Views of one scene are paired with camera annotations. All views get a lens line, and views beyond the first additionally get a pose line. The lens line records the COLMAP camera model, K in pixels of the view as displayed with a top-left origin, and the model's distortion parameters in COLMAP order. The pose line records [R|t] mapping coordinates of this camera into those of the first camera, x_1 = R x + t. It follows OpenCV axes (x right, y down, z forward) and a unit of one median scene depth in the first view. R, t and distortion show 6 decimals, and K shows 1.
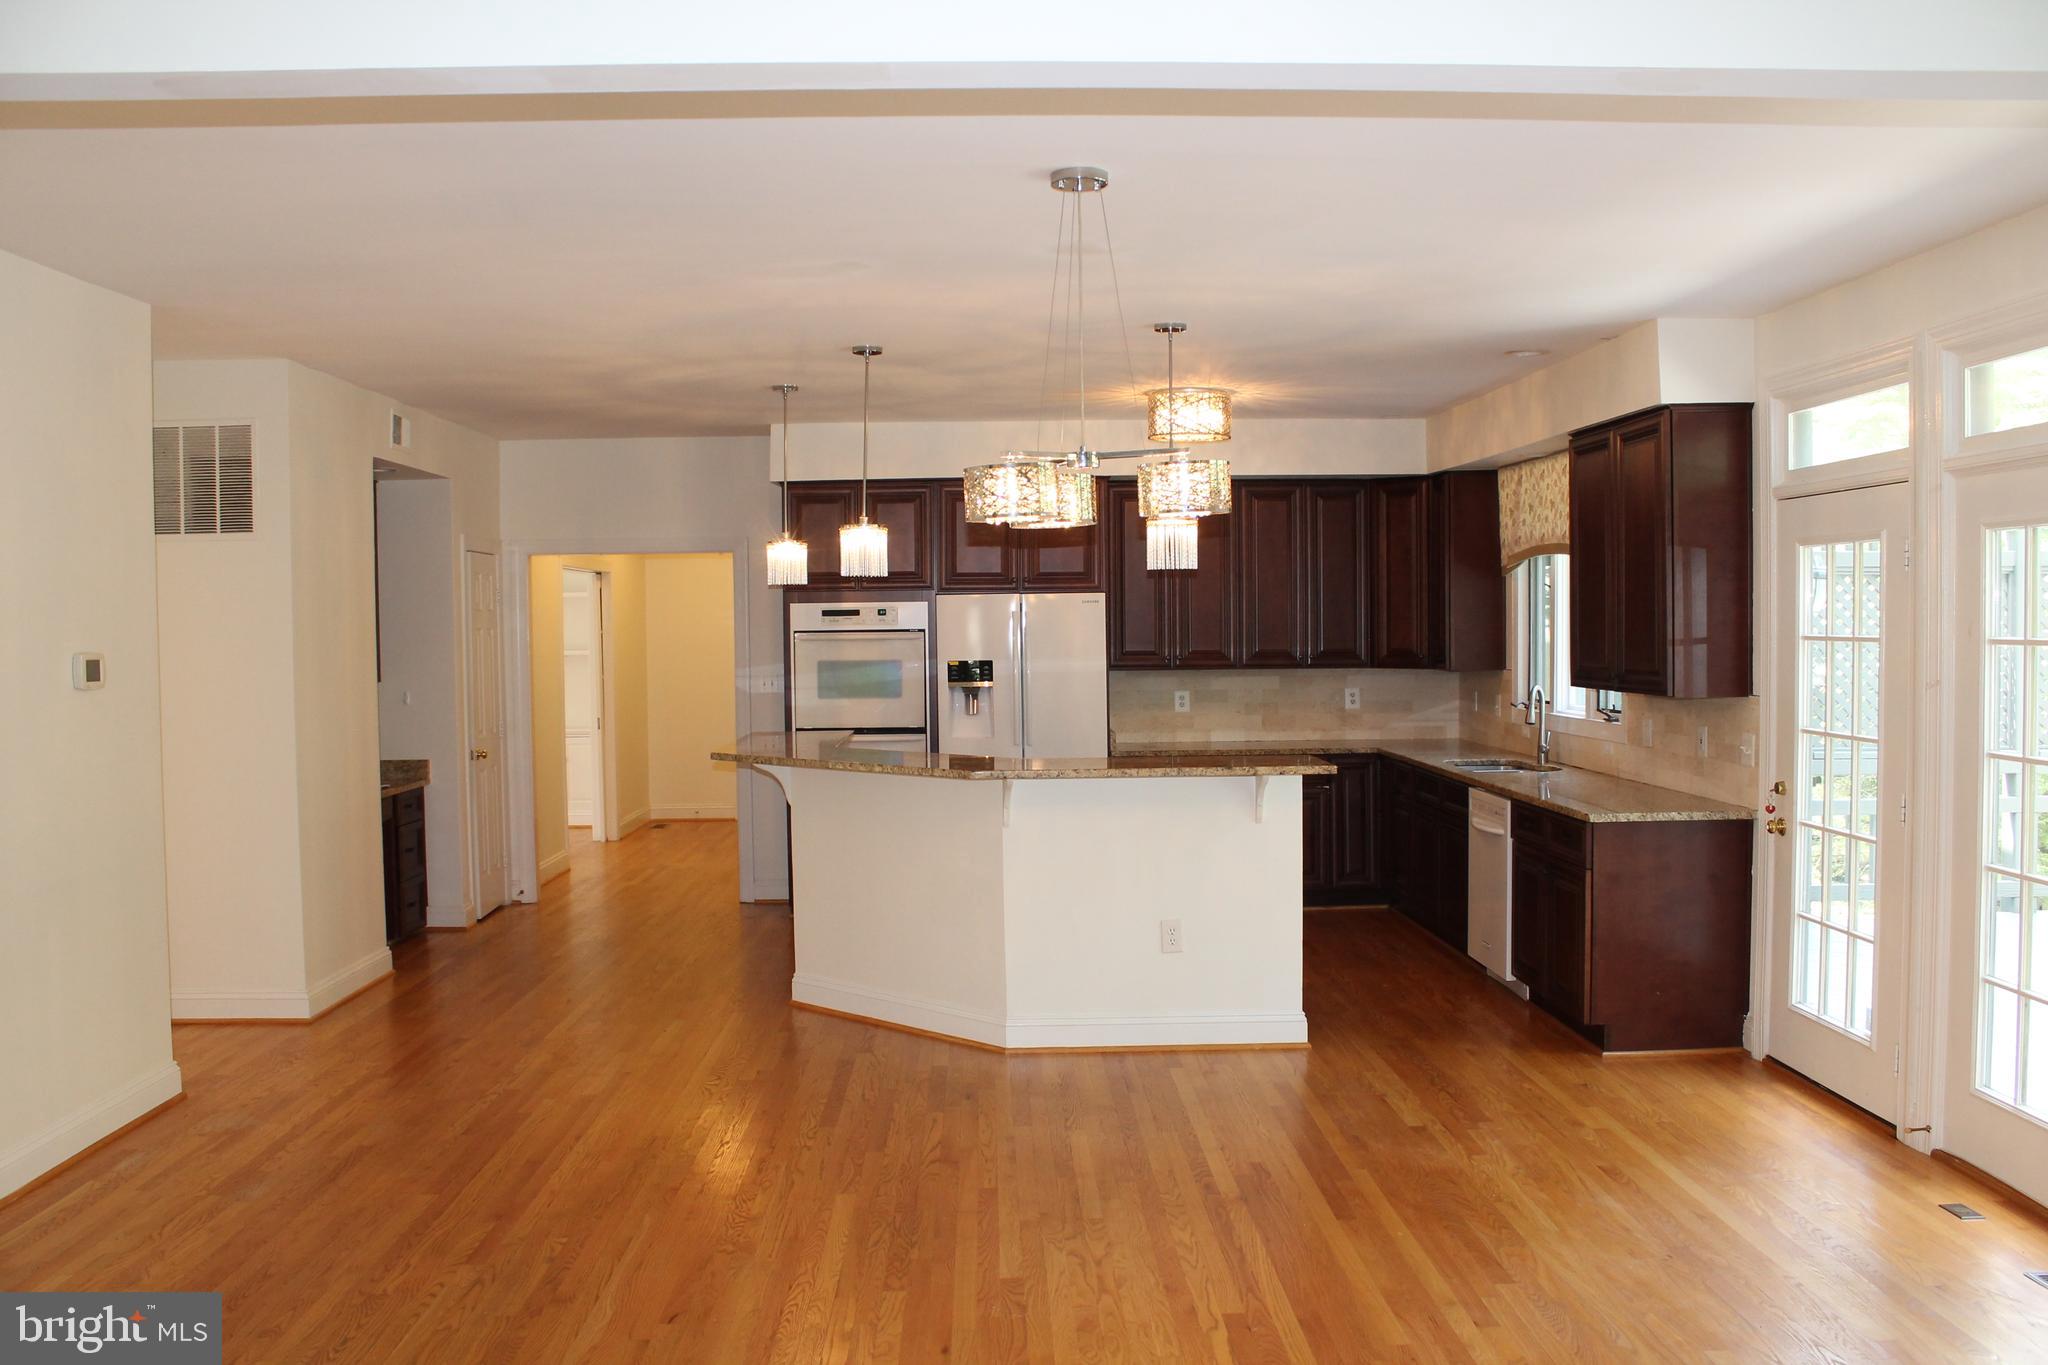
lens RADIAL K [[1738.1, 0, 1003.1], [0, 1738.1, 685.1], [0, 0, 1]] dist [-0.160597, 0.140903]
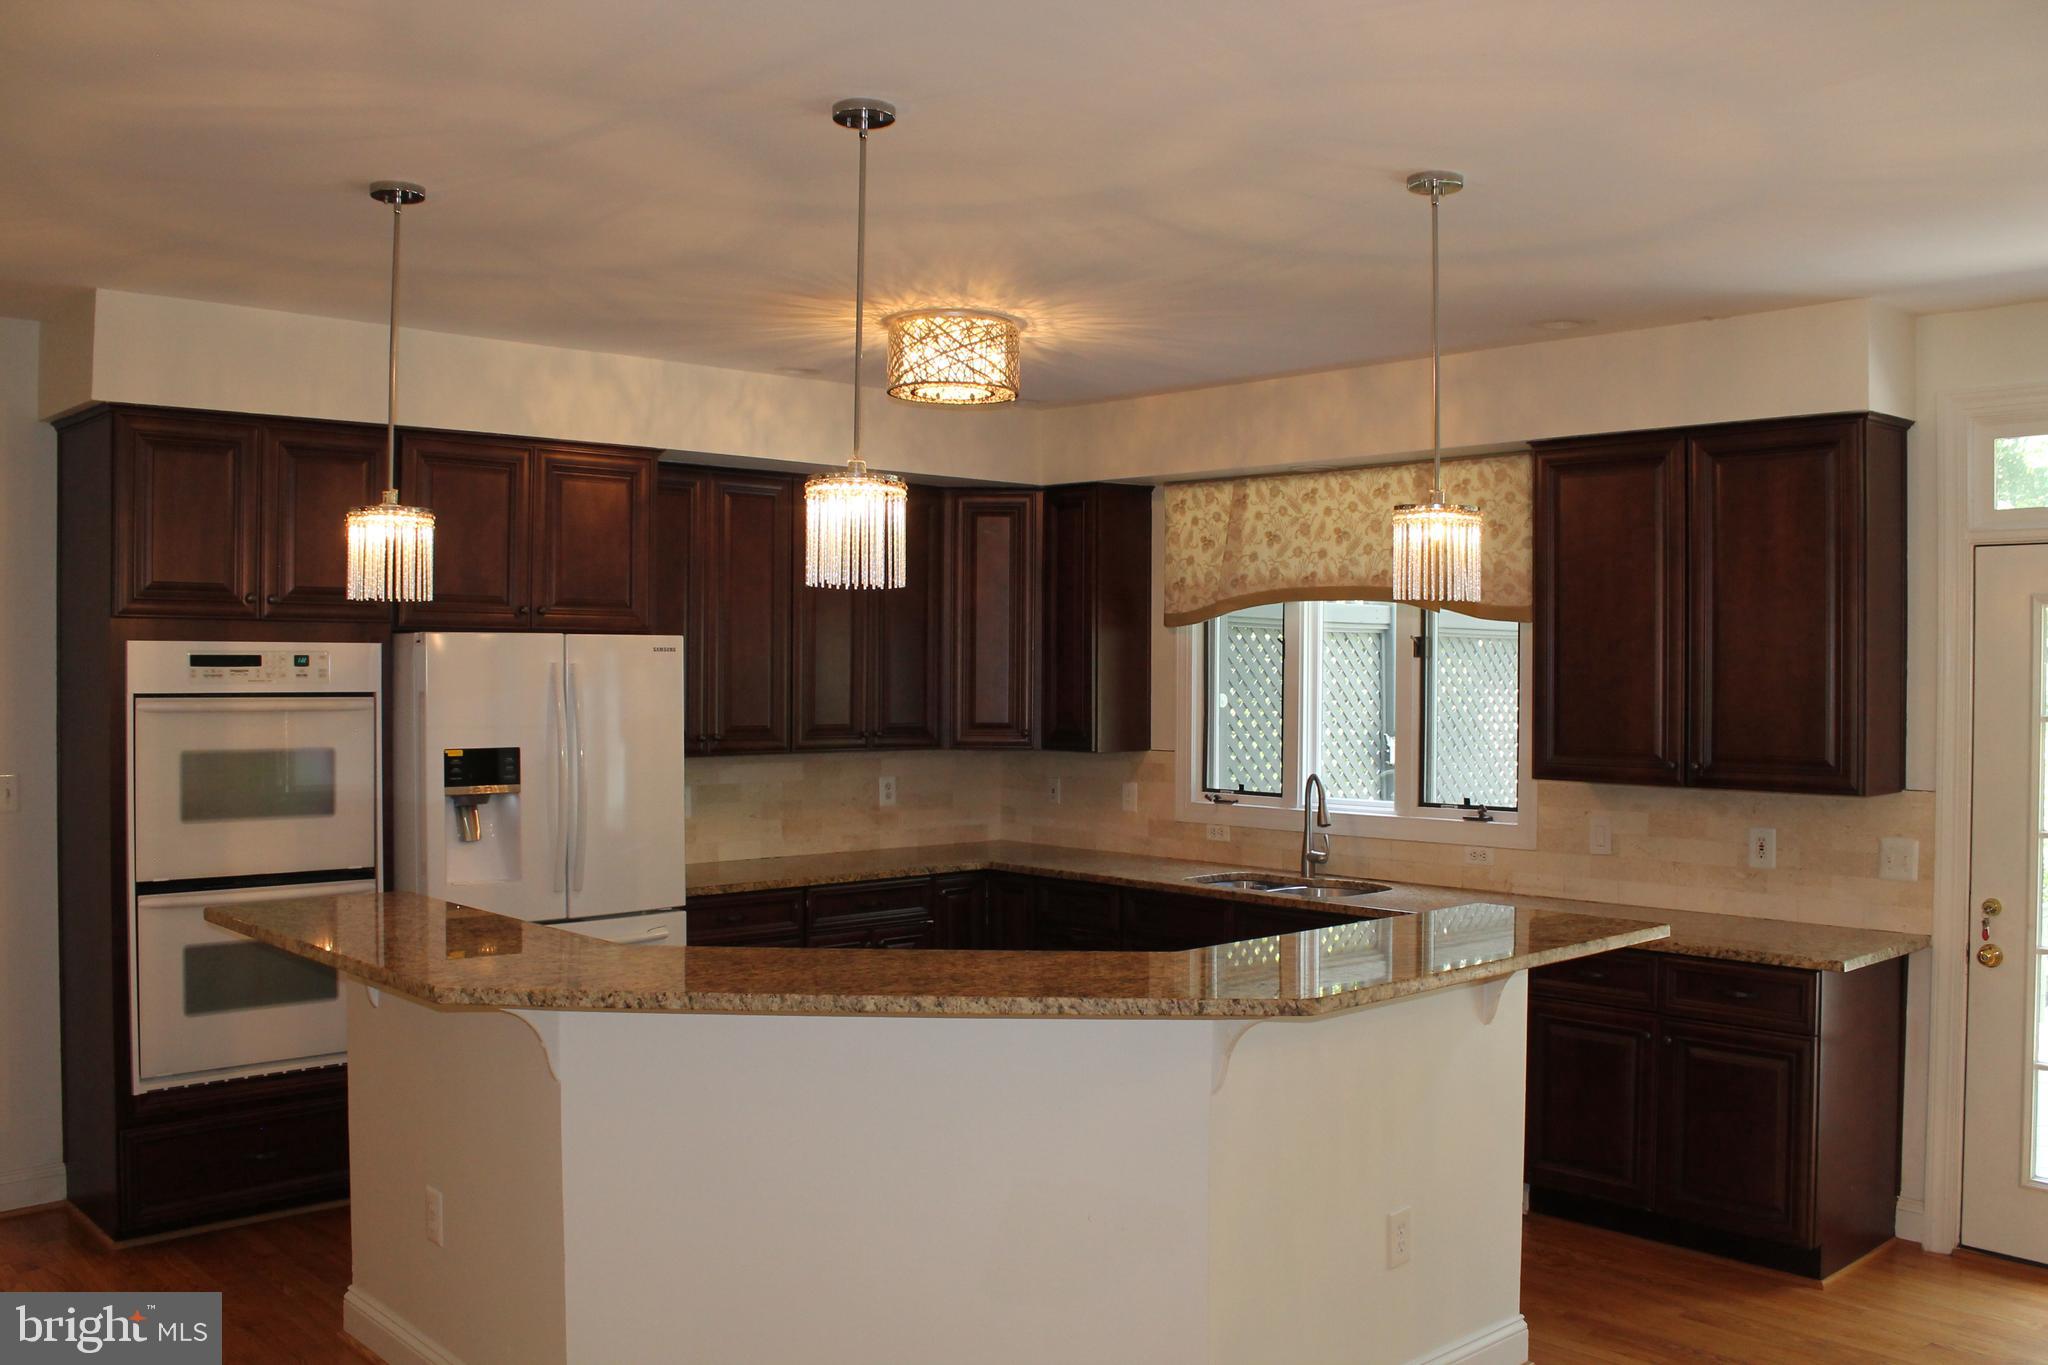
lens RADIAL K [[1738.1, 0, 1003.1], [0, 1738.1, 685.1], [0, 0, 1]] dist [-0.160597, 0.140903]
pose [[0.751223, 0.009289, 0.659983, -0.318998], [0.012587, 0.999518, -0.028394, -0.020418], [-0.659928, 0.029638, 0.750744, 0.564150]]
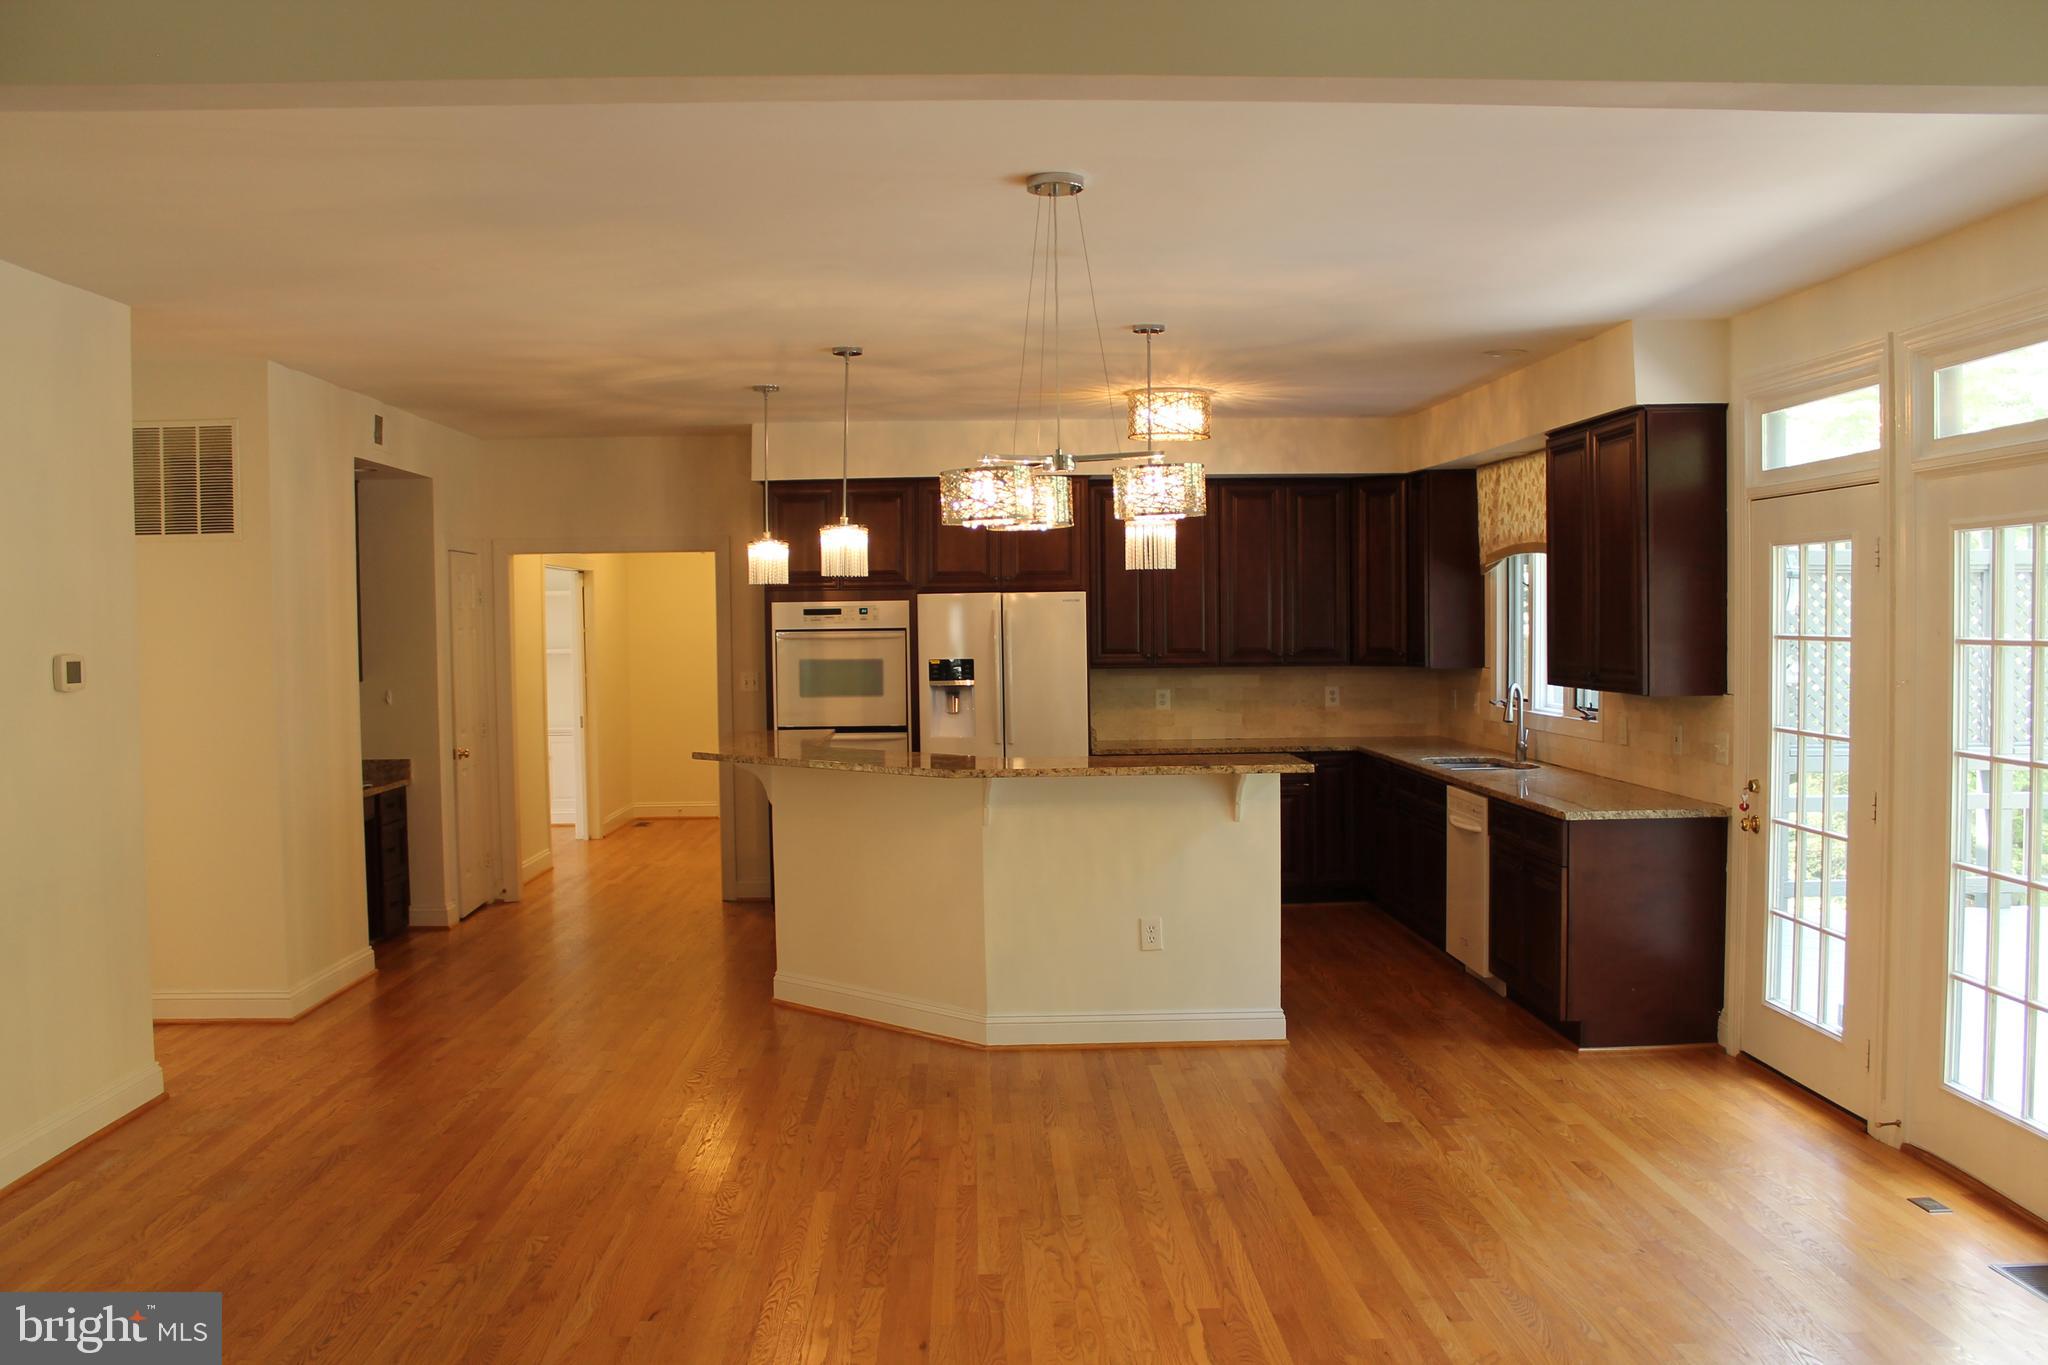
lens RADIAL K [[1738.1, 0, 1003.1], [0, 1738.1, 685.1], [0, 0, 1]] dist [-0.160597, 0.140903]
pose [[0.999960, -0.001414, 0.008840, 0.002451], [0.001396, 0.999997, 0.002127, -0.001593], [-0.008843, -0.002115, 0.999959, -0.004302]]
